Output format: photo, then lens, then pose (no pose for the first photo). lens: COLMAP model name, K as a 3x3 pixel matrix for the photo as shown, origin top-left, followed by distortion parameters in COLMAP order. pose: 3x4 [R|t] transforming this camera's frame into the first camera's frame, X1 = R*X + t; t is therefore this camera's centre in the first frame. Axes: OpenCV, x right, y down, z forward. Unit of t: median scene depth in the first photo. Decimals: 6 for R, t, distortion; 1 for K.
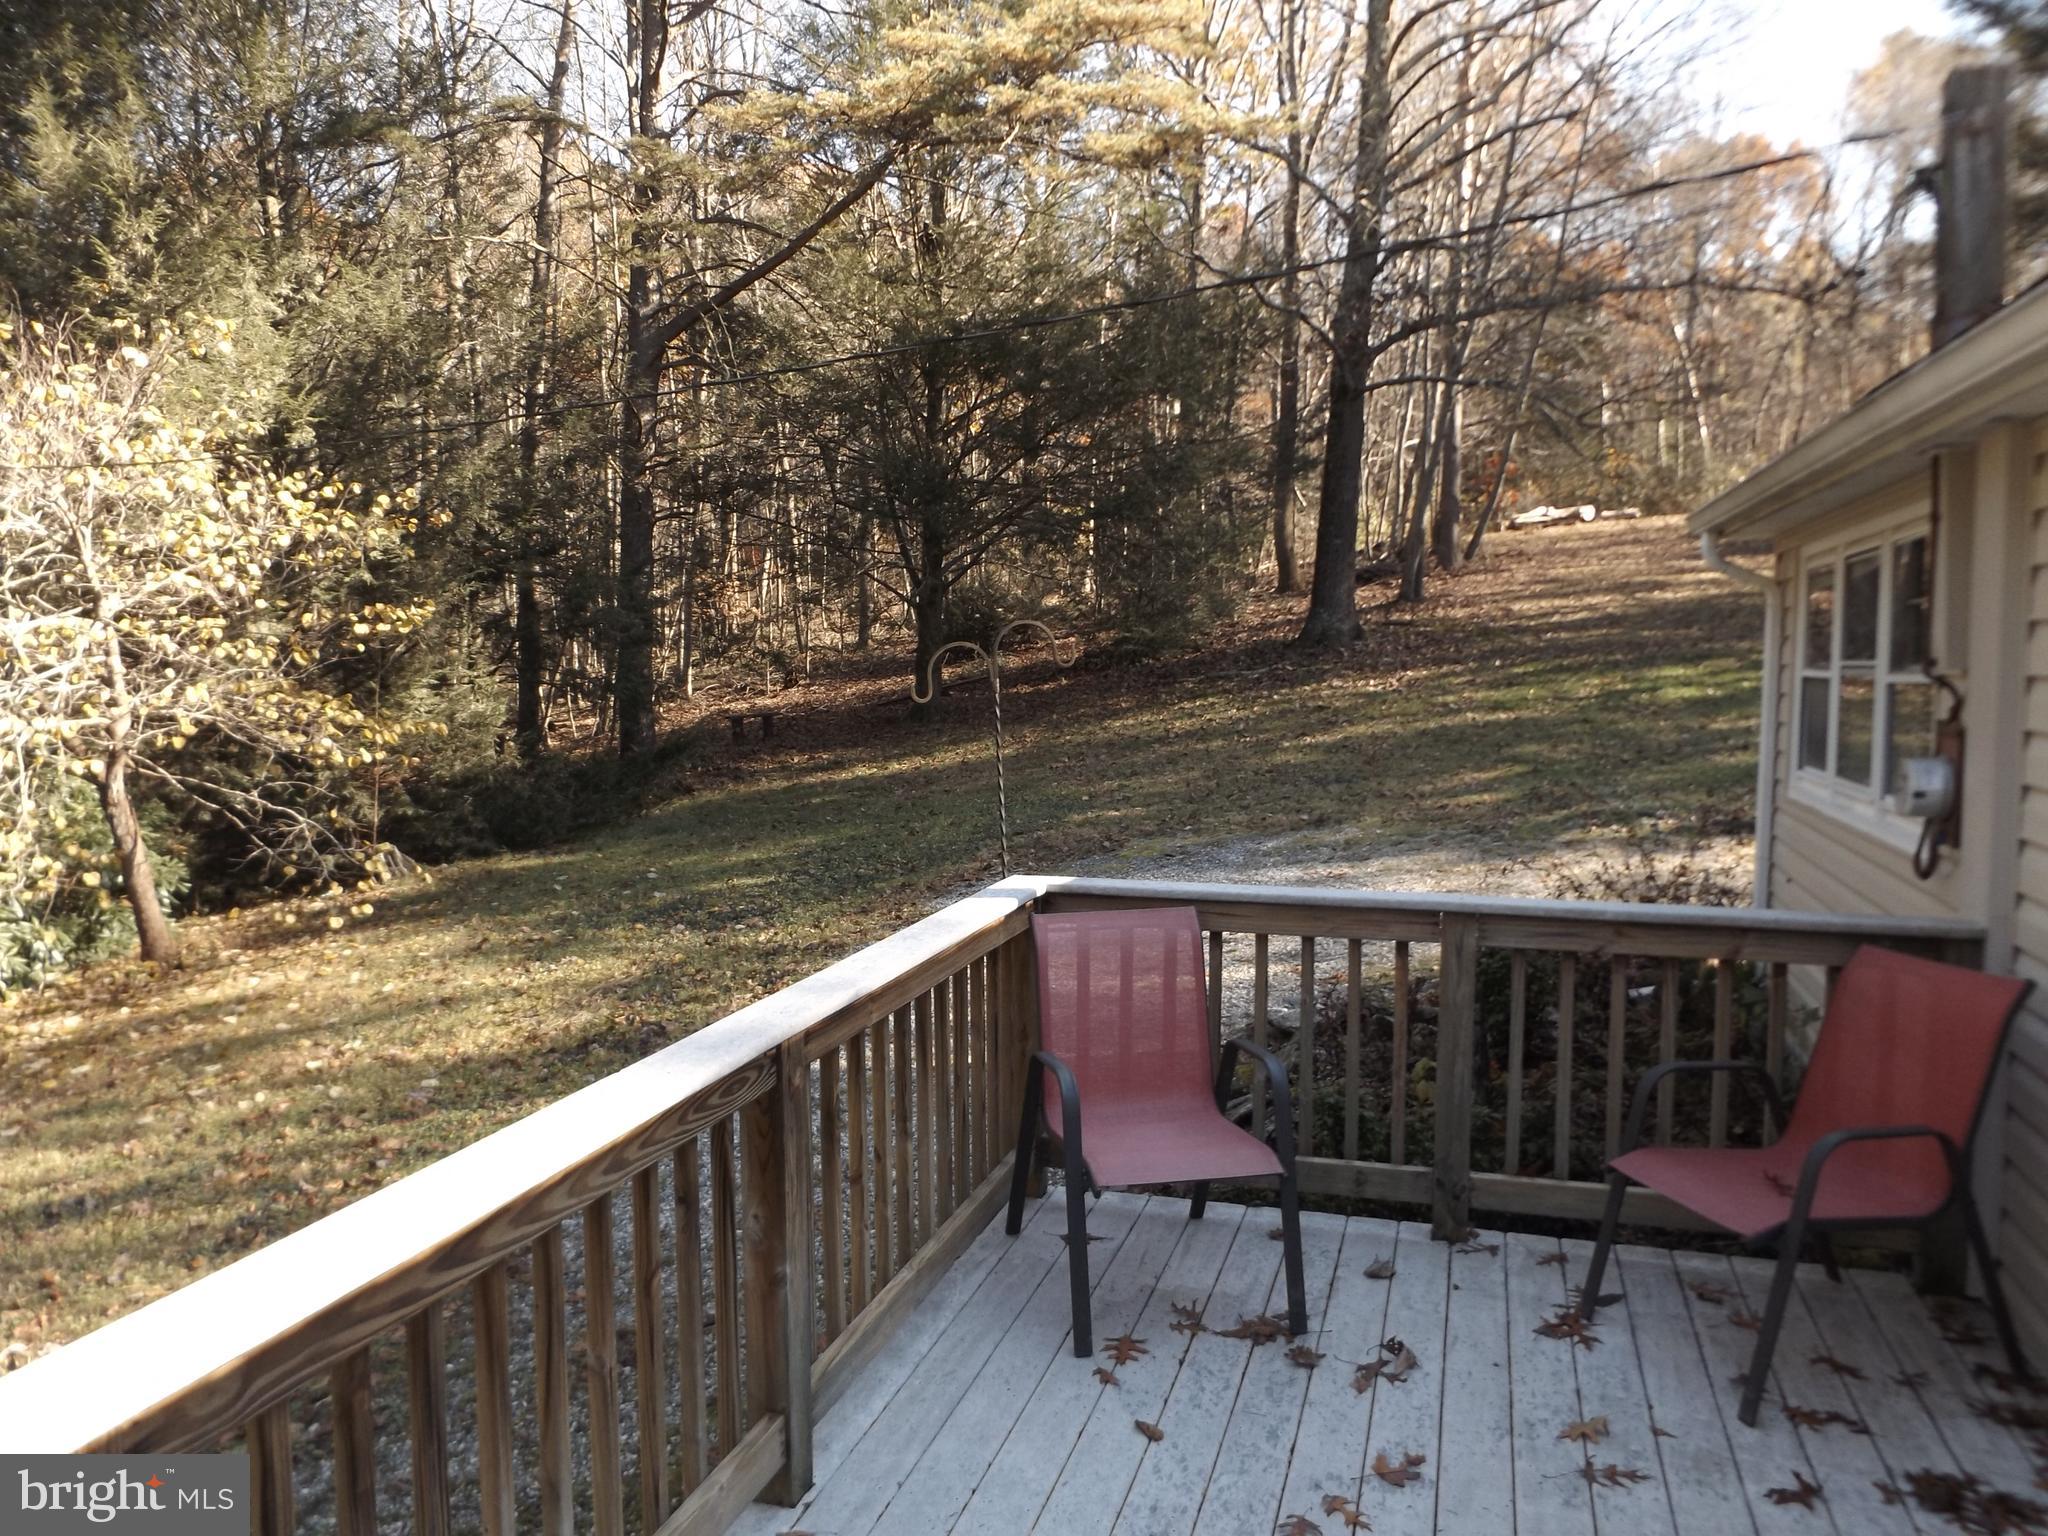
lens RADIAL K [[1541.7, 0, 1011.5], [0, 1541.7, 770.0], [0, 0, 1]] dist [-0.000700, -0.000482]
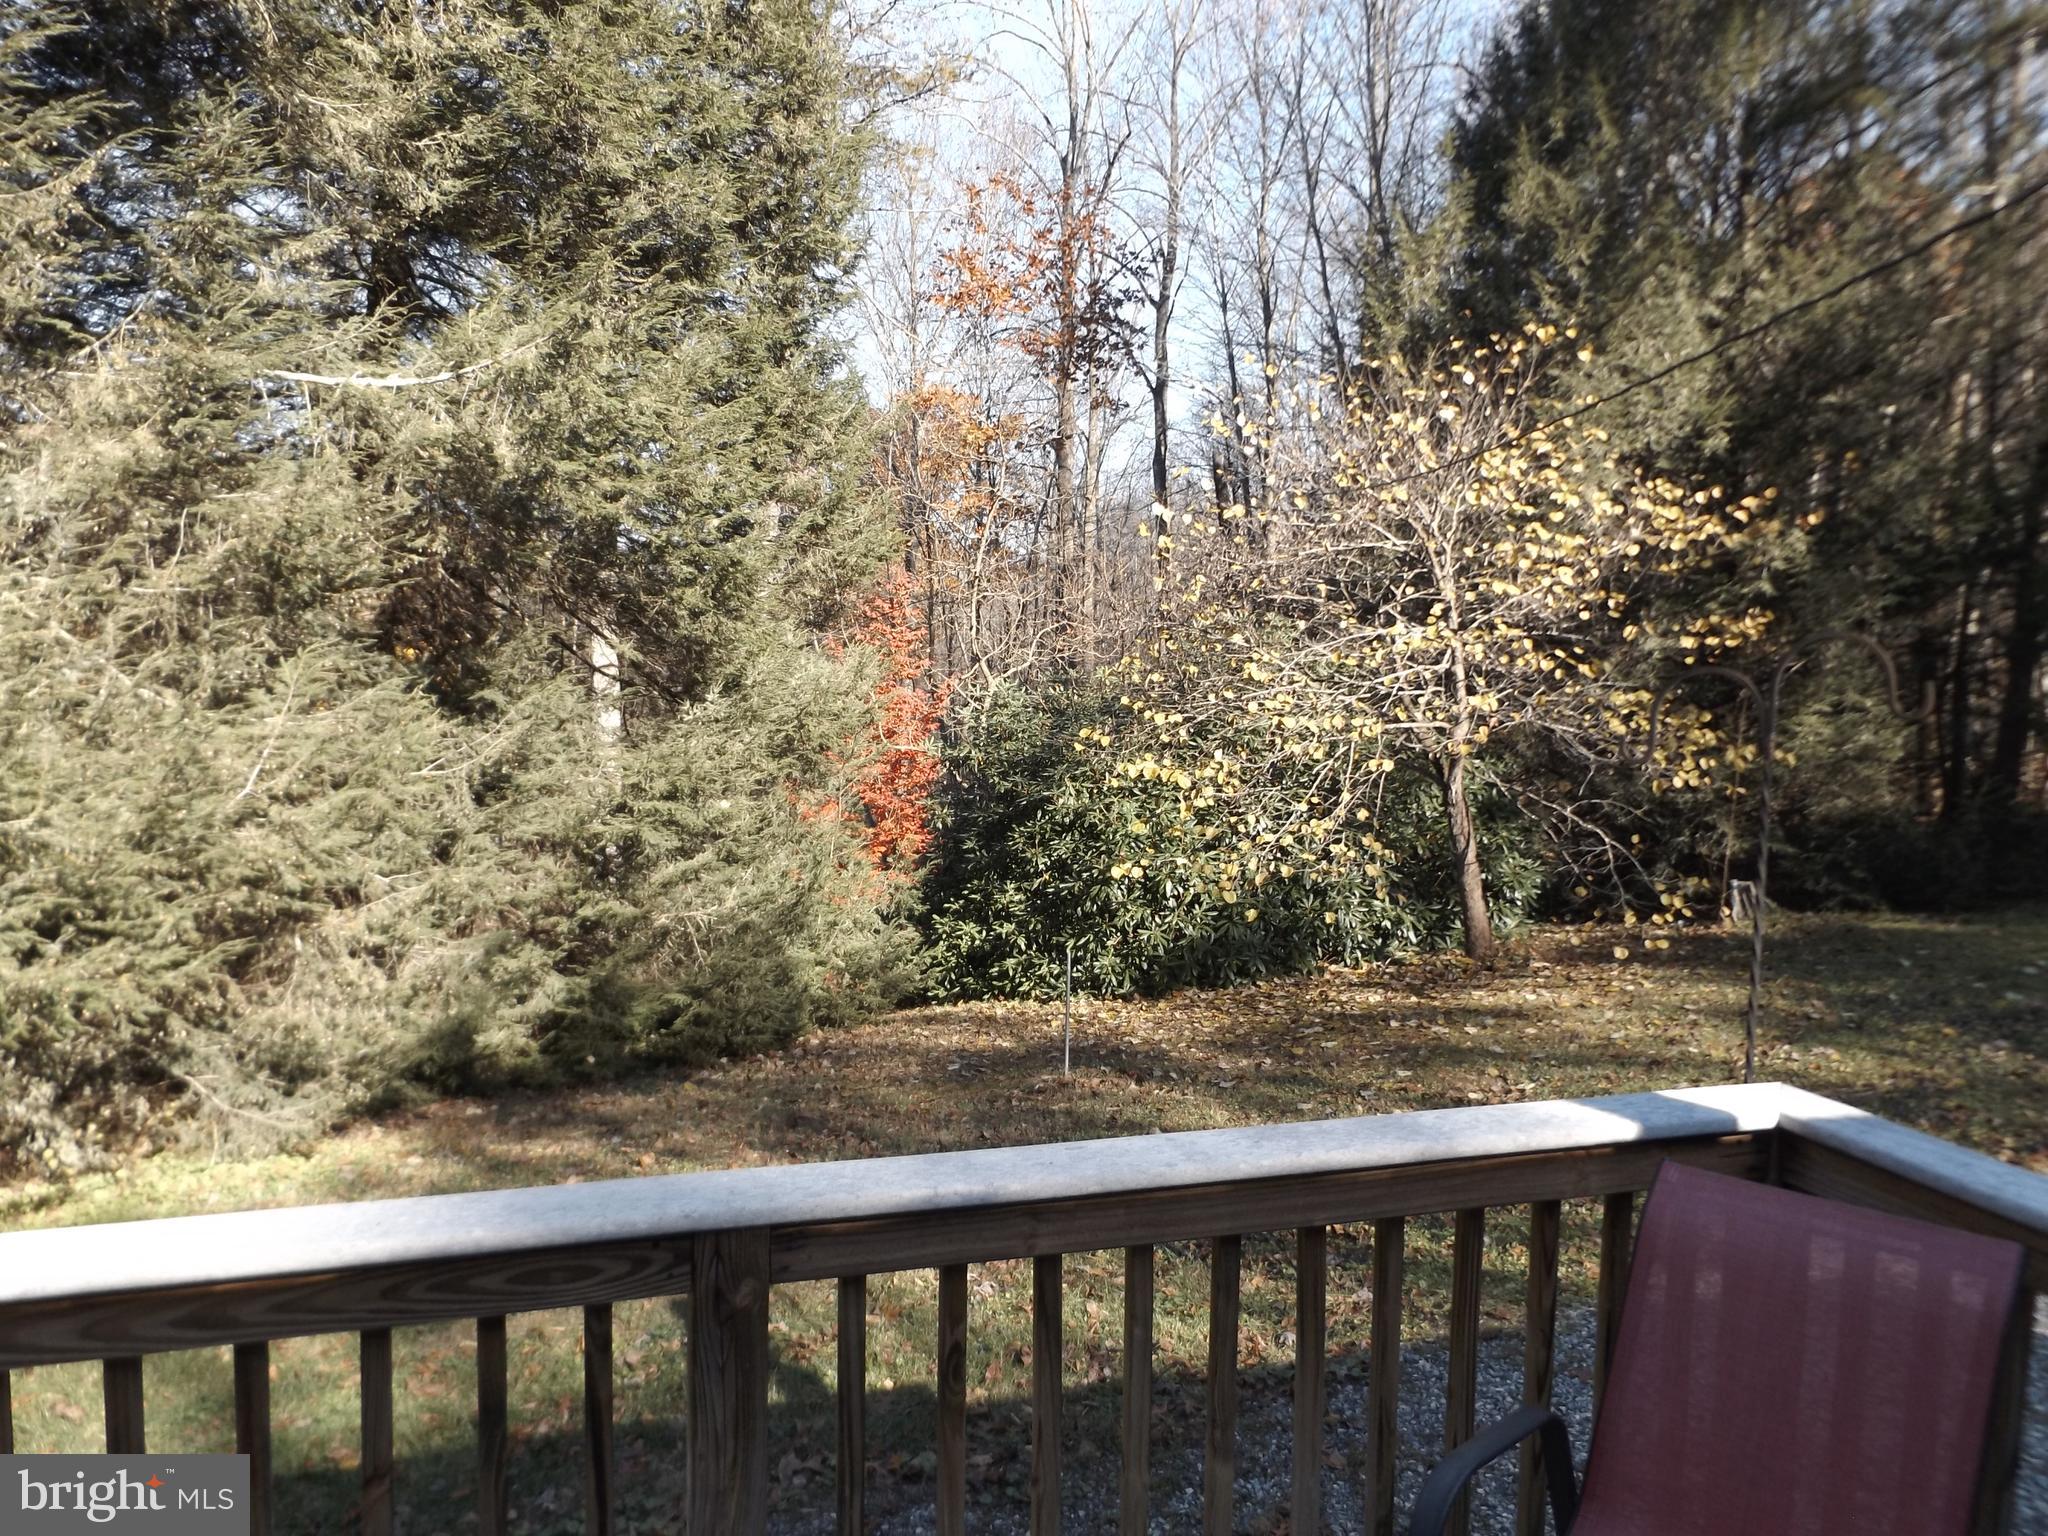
lens RADIAL K [[1541.7, 0, 1026.3], [0, 1541.7, 769.4], [0, 0, 1]] dist [-0.000700, -0.000482]
pose [[0.580401, 0.081494, -0.810242, 0.065263], [-0.094301, 0.995012, 0.032527, -0.005440], [0.808852, 0.057528, 0.585192, 0.092067]]
